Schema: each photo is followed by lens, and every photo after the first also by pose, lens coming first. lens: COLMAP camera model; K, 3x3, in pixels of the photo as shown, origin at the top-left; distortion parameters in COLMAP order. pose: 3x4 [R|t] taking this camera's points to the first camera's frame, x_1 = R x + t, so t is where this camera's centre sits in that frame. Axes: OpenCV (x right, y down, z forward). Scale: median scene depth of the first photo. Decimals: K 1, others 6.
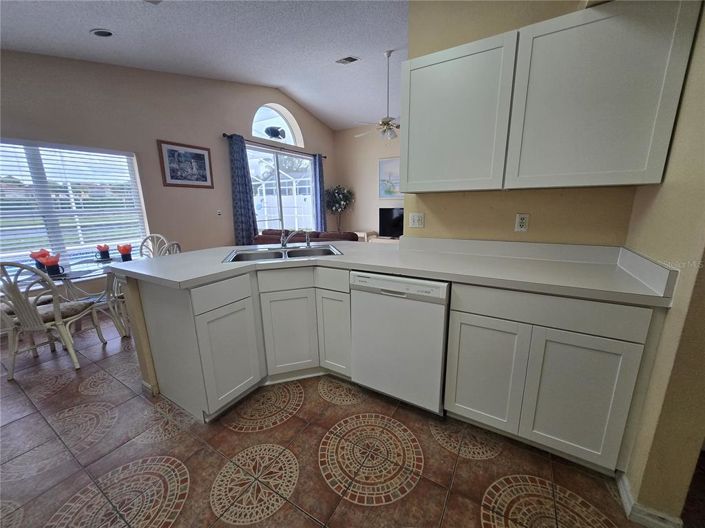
lens RADIAL K [[277.3, 0, 352.4], [0, 277.3, 265.8], [0, 0, 1]] dist [-0.000769, -0.000133]
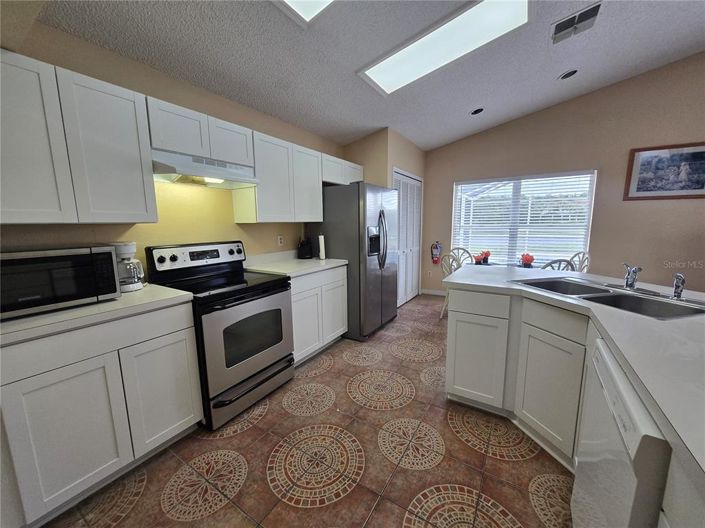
lens RADIAL K [[277.3, 0, 352.4], [0, 277.3, 265.8], [0, 0, 1]] dist [-0.000769, -0.000133]
pose [[-0.021964, 0.170109, -0.985180, 0.273850], [-0.211021, 0.962428, 0.170885, -0.058420], [0.977235, 0.211648, 0.014757, 0.194754]]
